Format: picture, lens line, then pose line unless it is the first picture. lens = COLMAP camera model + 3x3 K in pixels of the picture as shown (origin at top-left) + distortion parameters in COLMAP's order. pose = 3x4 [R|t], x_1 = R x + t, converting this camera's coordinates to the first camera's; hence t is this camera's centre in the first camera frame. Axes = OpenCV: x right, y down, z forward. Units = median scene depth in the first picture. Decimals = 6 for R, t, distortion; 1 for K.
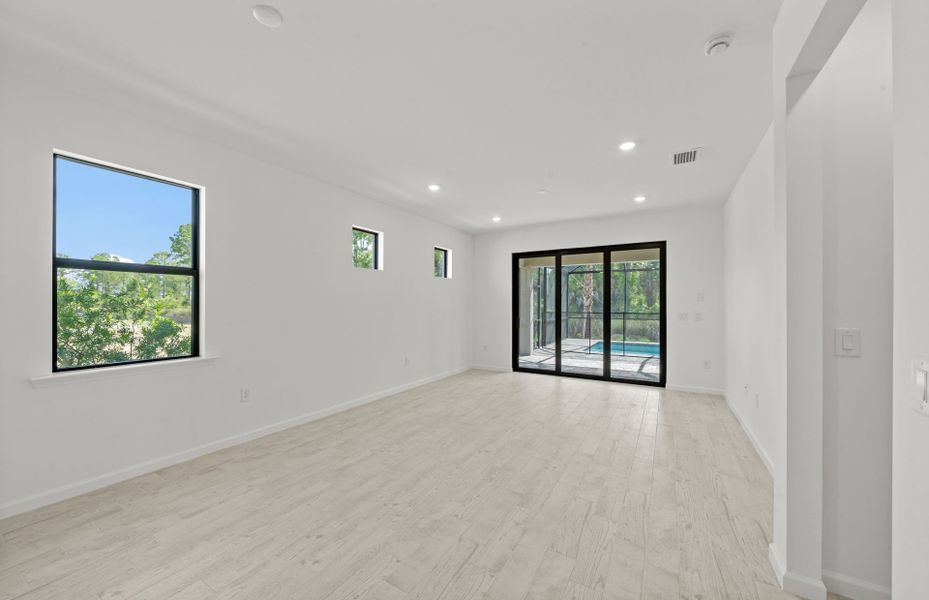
lens RADIAL K [[342.2, 0, 467.7], [0, 342.2, 307.1], [0, 0, 1]] dist [-0.003627, -0.000003]
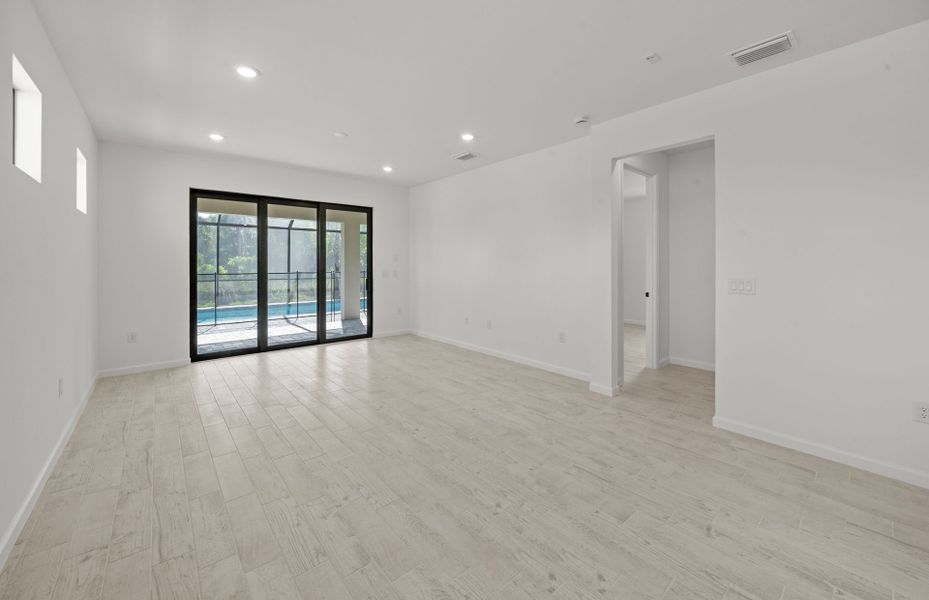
lens RADIAL K [[357.8, 0, 459.7], [0, 357.8, 260.9], [0, 0, 1]] dist [0.000305, -0.001075]
pose [[0.336001, 0.006643, 0.941838, -0.679826], [0.008045, 0.999918, -0.009923, -0.002466], [-0.941827, 0.010911, 0.335920, 0.508480]]
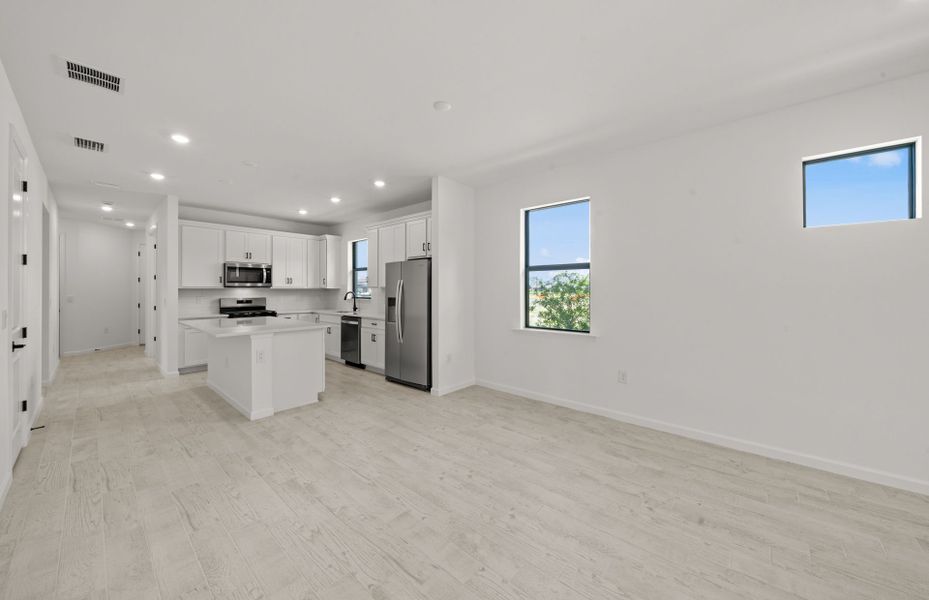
lens RADIAL K [[333.6, 0, 463.6], [0, 333.6, 289.2], [0, 0, 1]] dist [-0.007899, 0.000178]
pose [[-0.195158, -0.004995, -0.980759, 0.426295], [-0.008139, 0.999961, -0.003473, -0.006069], [0.980738, 0.007304, -0.195191, 0.667897]]
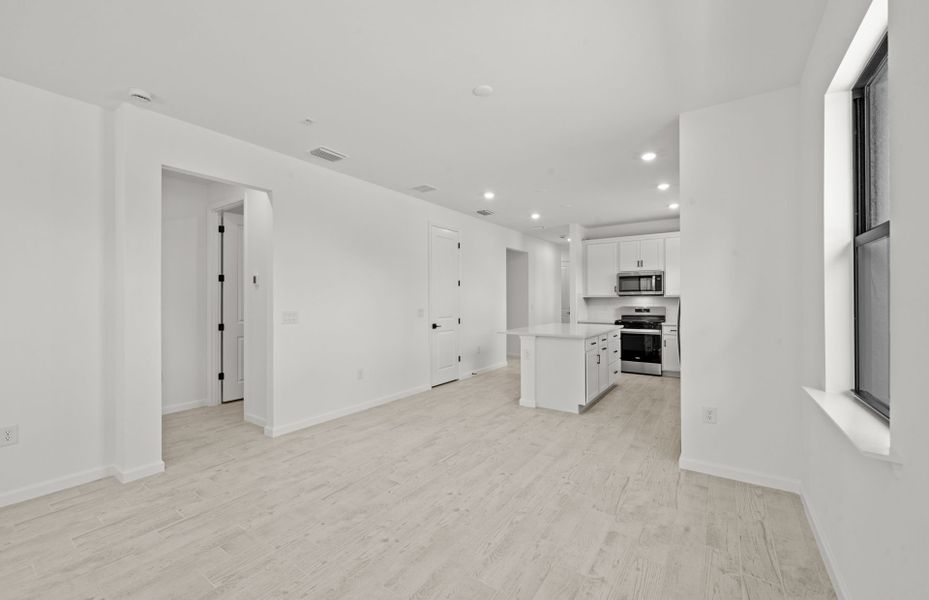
lens RADIAL K [[371.3, 0, 464.0], [0, 371.3, 304.3], [0, 0, 1]] dist [-0.002711, -0.000011]
pose [[-0.996742, 0.000492, 0.080650, -0.305392], [0.002033, 0.999817, 0.019023, -0.007137], [-0.080626, 0.019125, -0.996561, 1.199822]]
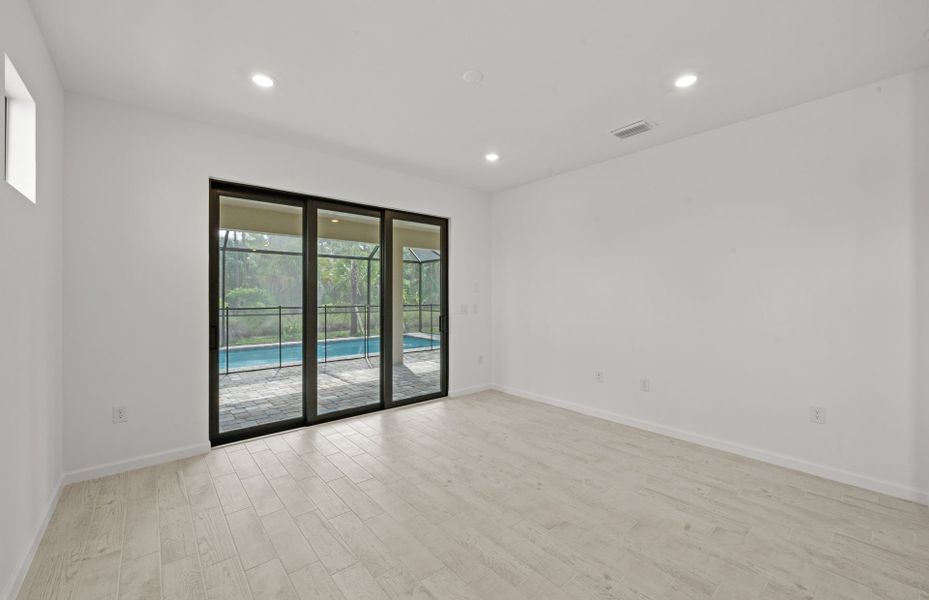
lens RADIAL K [[371.3, 0, 459.0], [0, 371.3, 292.2], [0, 0, 1]] dist [-0.002711, -0.000011]
pose [[0.339876, 0.007789, 0.940438, -0.398265], [0.008106, 0.999904, -0.011211, -0.006881], [-0.940435, 0.011433, 0.339781, 1.033624]]
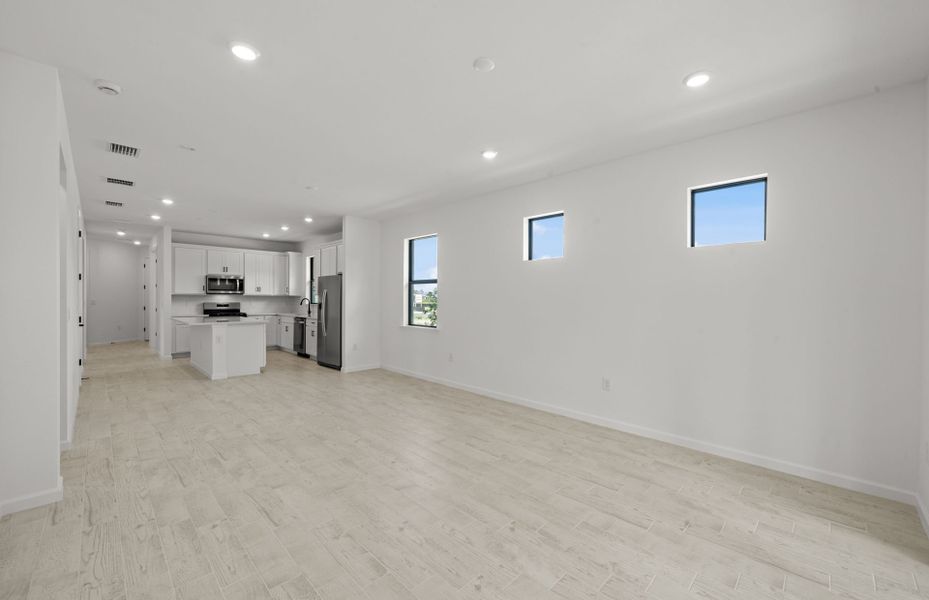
lens RADIAL K [[371.3, 0, 460.7], [0, 371.3, 300.8], [0, 0, 1]] dist [-0.002711, -0.000011]
pose [[-0.262733, 0.000761, -0.964868, 0.911107], [-0.016558, 0.999849, 0.005297, -0.007610], [0.964727, 0.017368, -0.262681, 1.383486]]
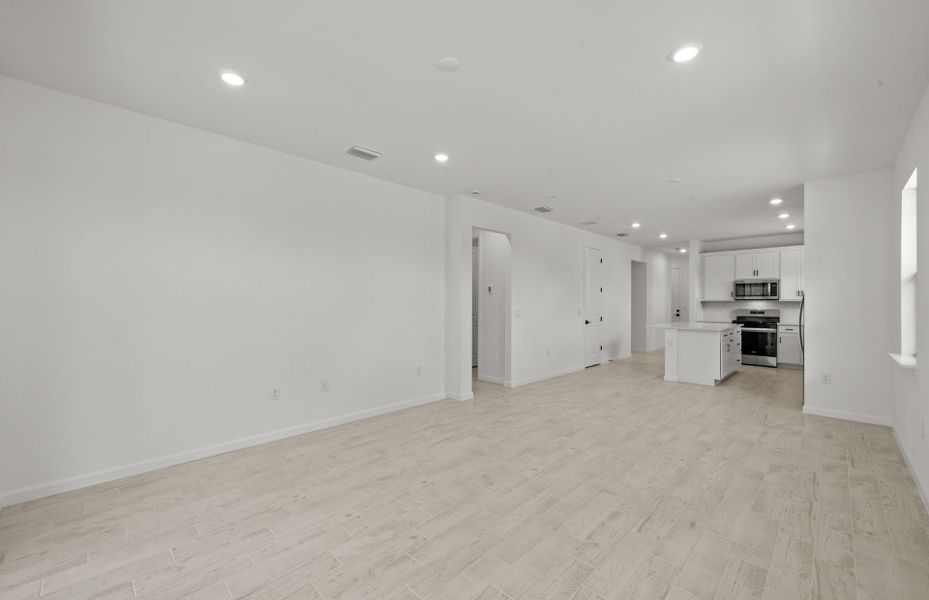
lens RADIAL K [[371.3, 0, 464.1], [0, 371.3, 306.5], [0, 0, 1]] dist [-0.002711, -0.000011]
pose [[-0.966157, -0.006628, 0.257871, 0.076378], [-0.001838, 0.999821, 0.018809, -0.012712], [-0.257949, 0.017699, -0.965996, 1.857489]]
